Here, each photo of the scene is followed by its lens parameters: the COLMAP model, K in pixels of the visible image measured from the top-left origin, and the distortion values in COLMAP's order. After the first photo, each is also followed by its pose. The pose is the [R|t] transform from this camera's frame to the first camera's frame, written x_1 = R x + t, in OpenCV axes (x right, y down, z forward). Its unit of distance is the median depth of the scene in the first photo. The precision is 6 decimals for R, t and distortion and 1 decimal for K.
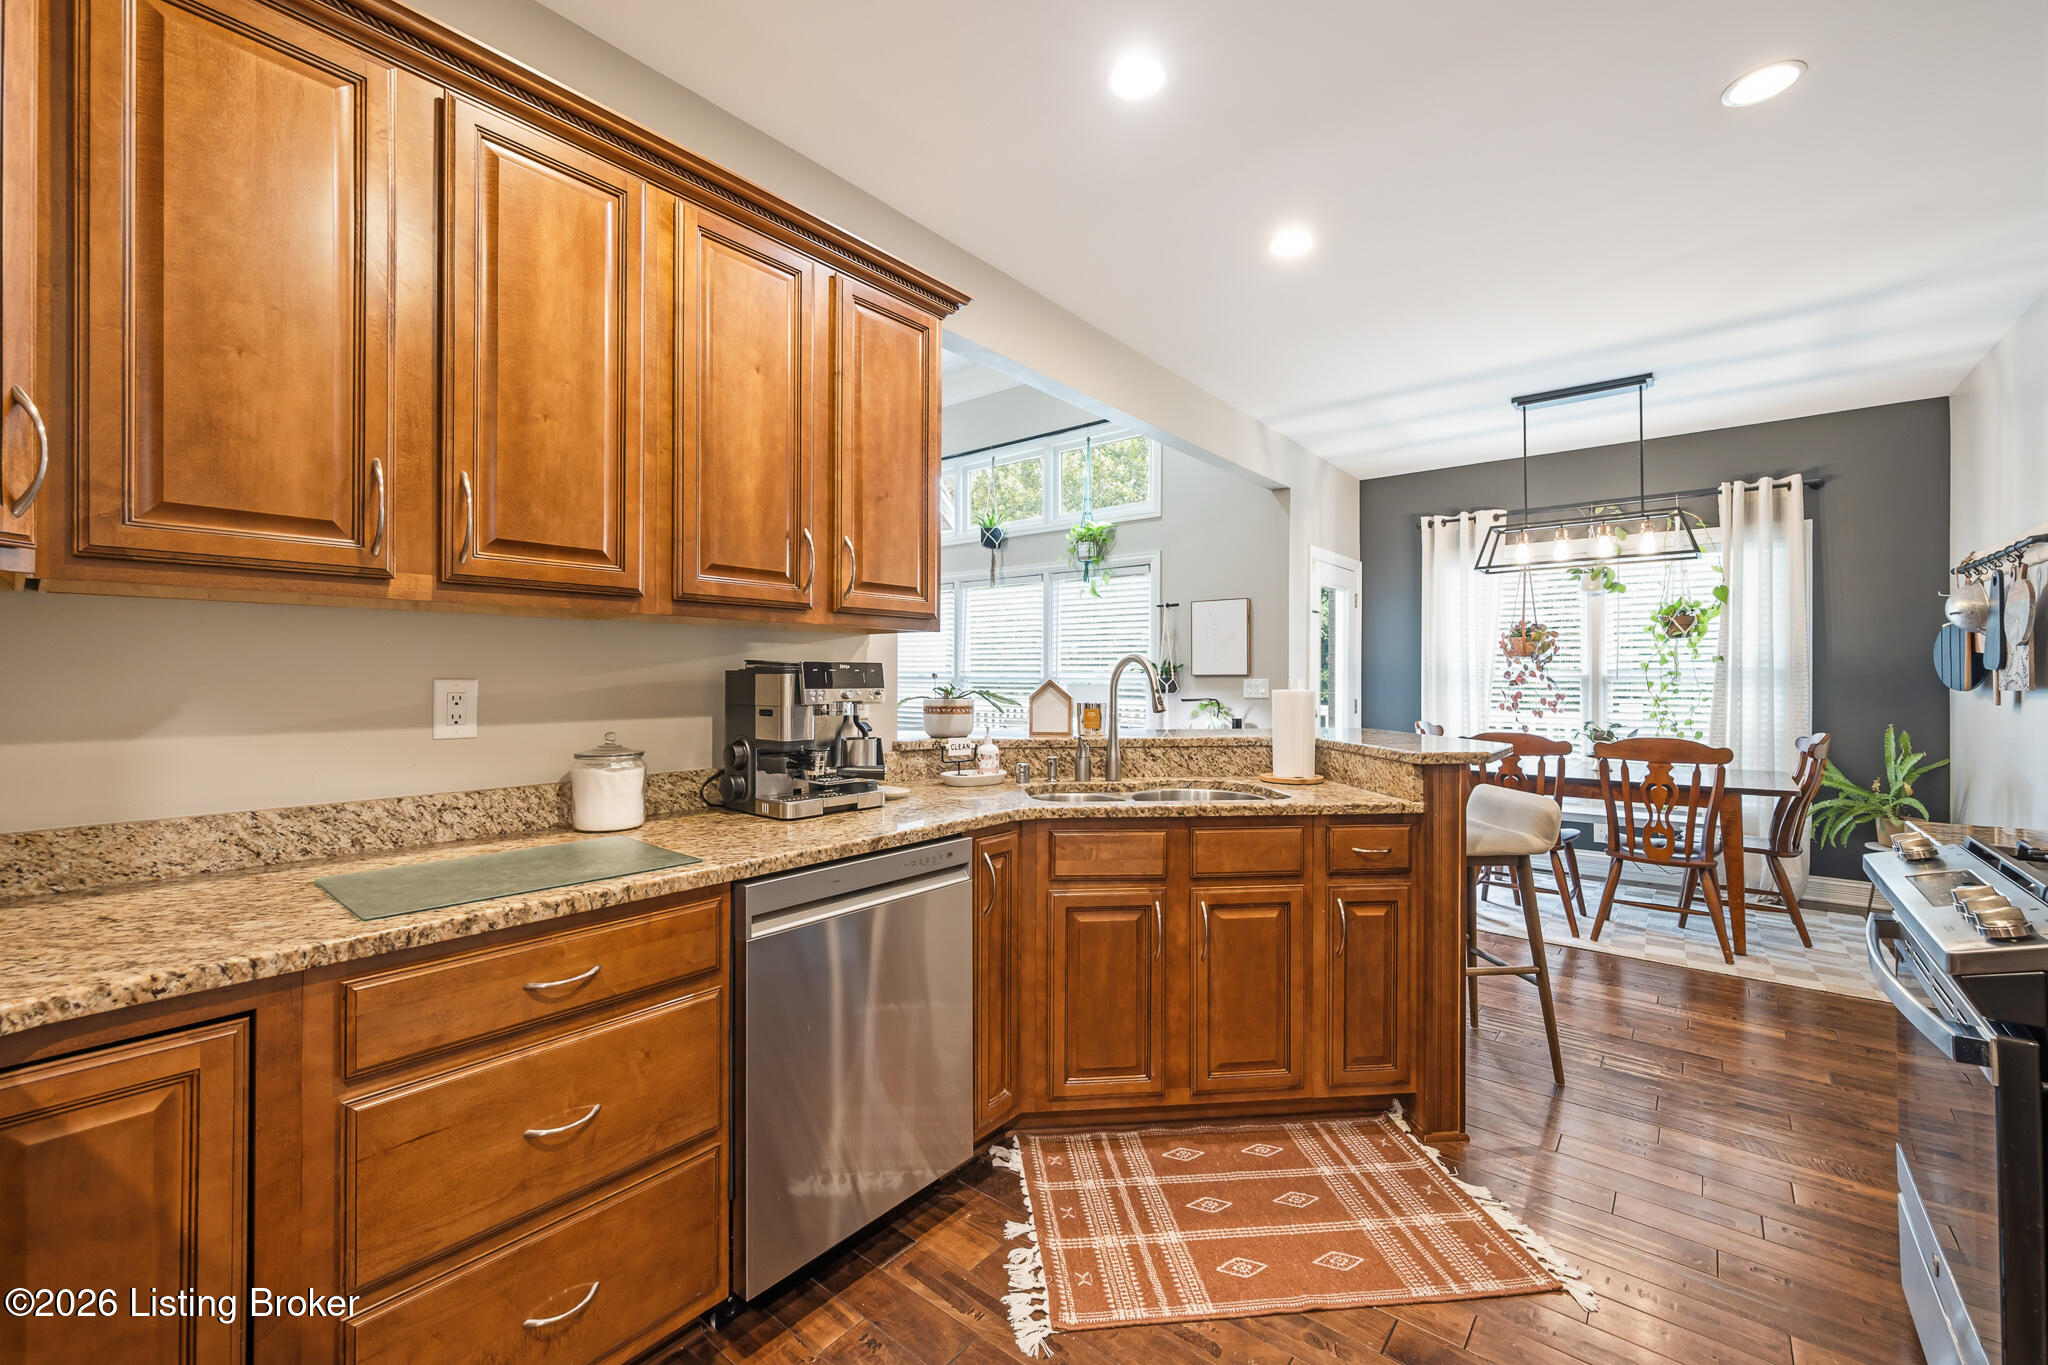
lens RADIAL K [[857.9, 0, 1016.1], [0, 857.9, 673.7], [0, 0, 1]] dist [0.017224, 0.000089]
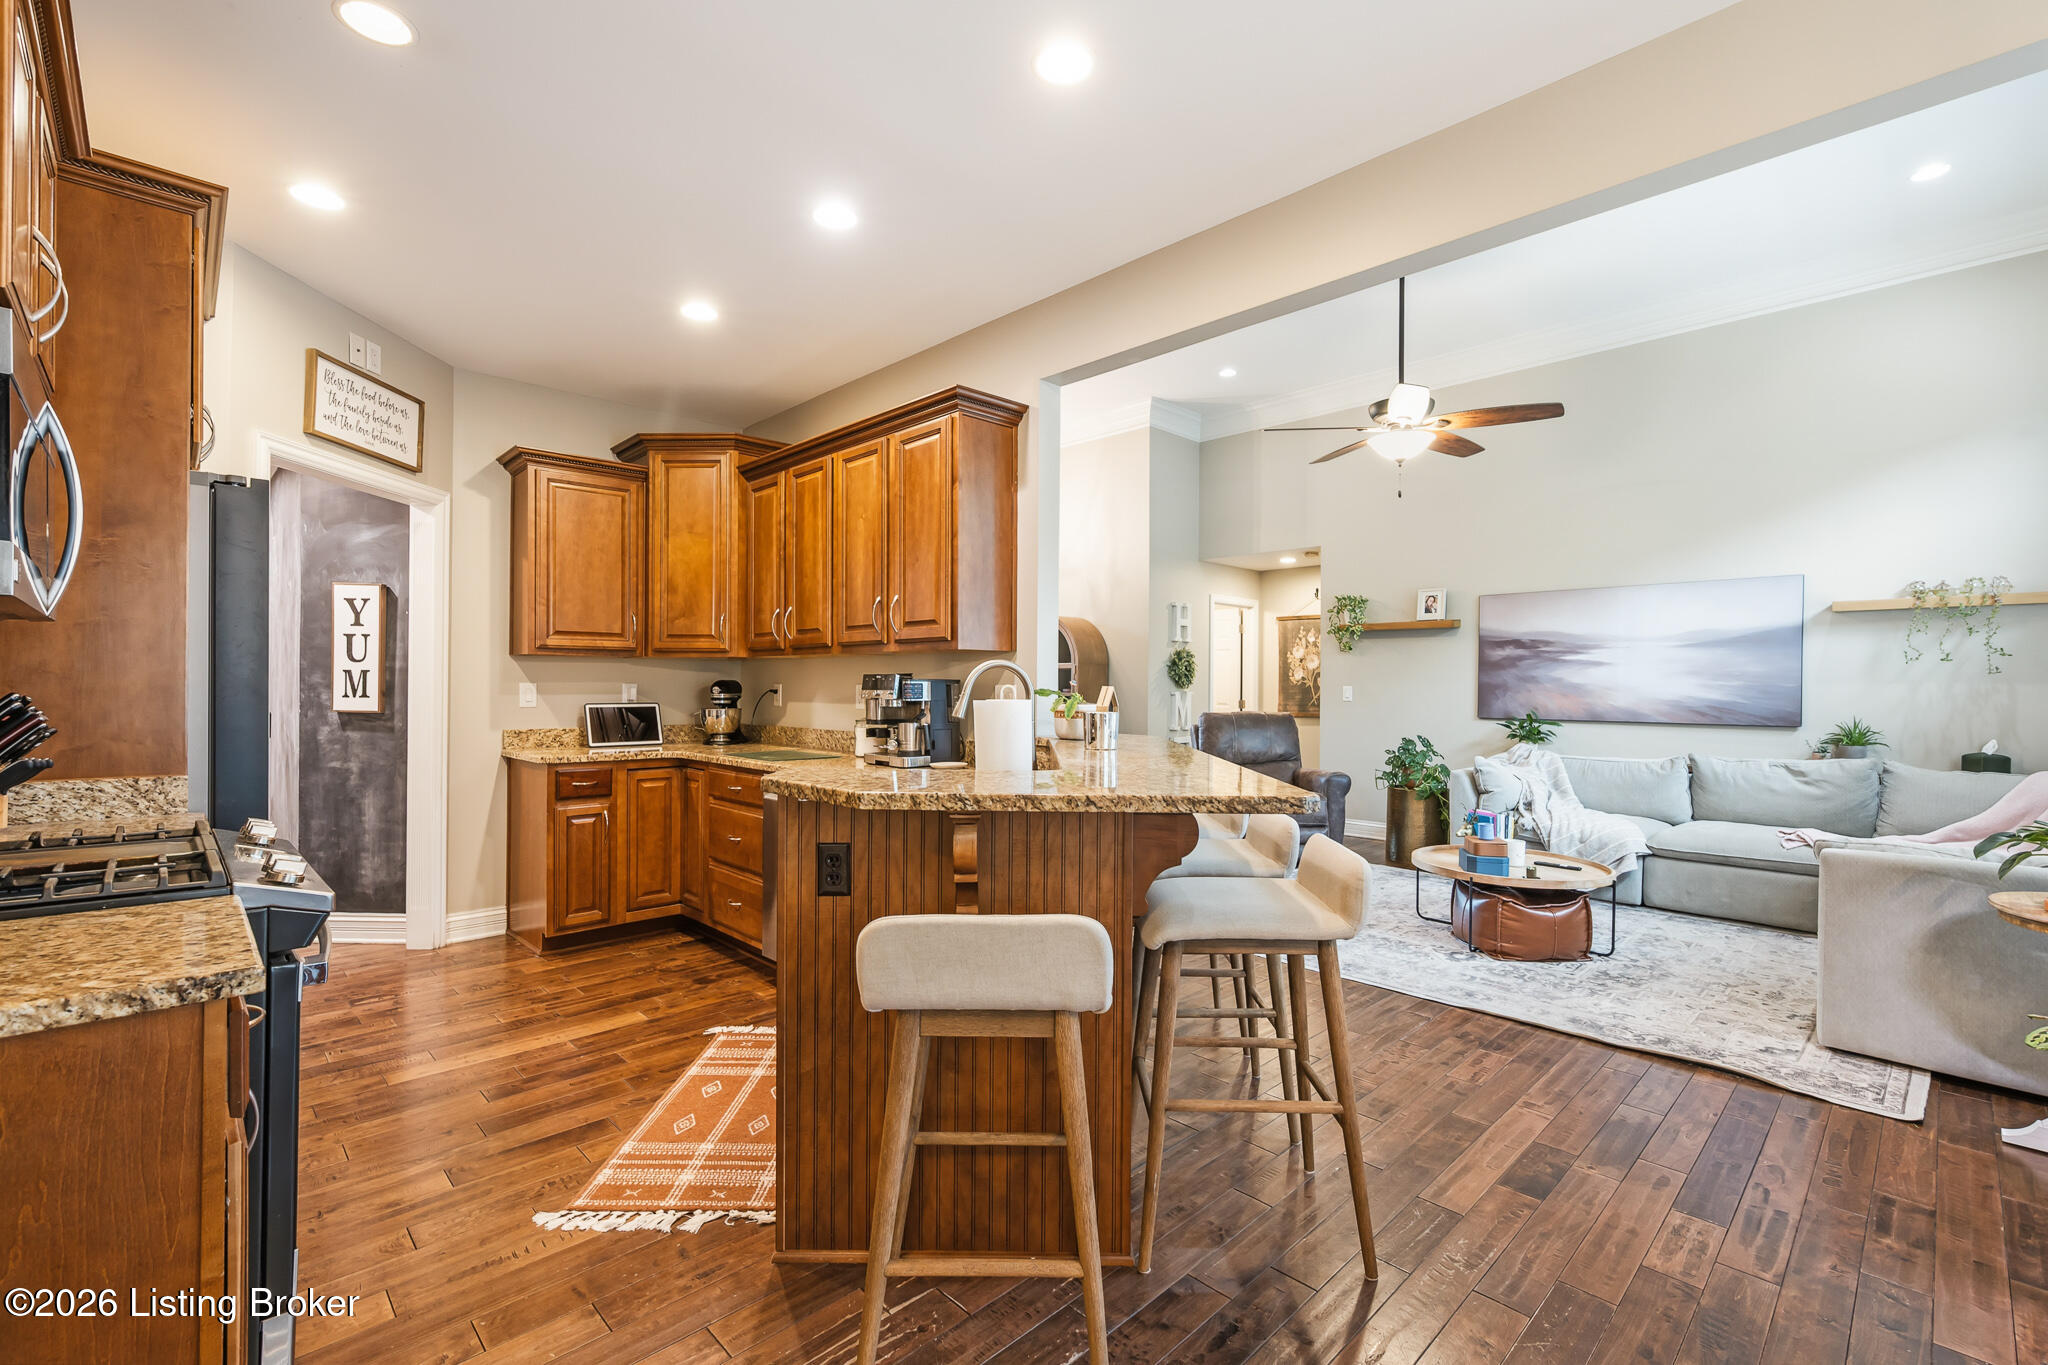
lens RADIAL K [[892.6, 0, 1022.4], [0, 892.6, 684.6], [0, 0, 1]] dist [-0.000766, -0.000027]
pose [[-0.126312, 0.003468, -0.991984, 1.687642], [0.003721, 0.999989, 0.003023, 0.000309], [0.991984, -0.003309, -0.126324, 1.714877]]
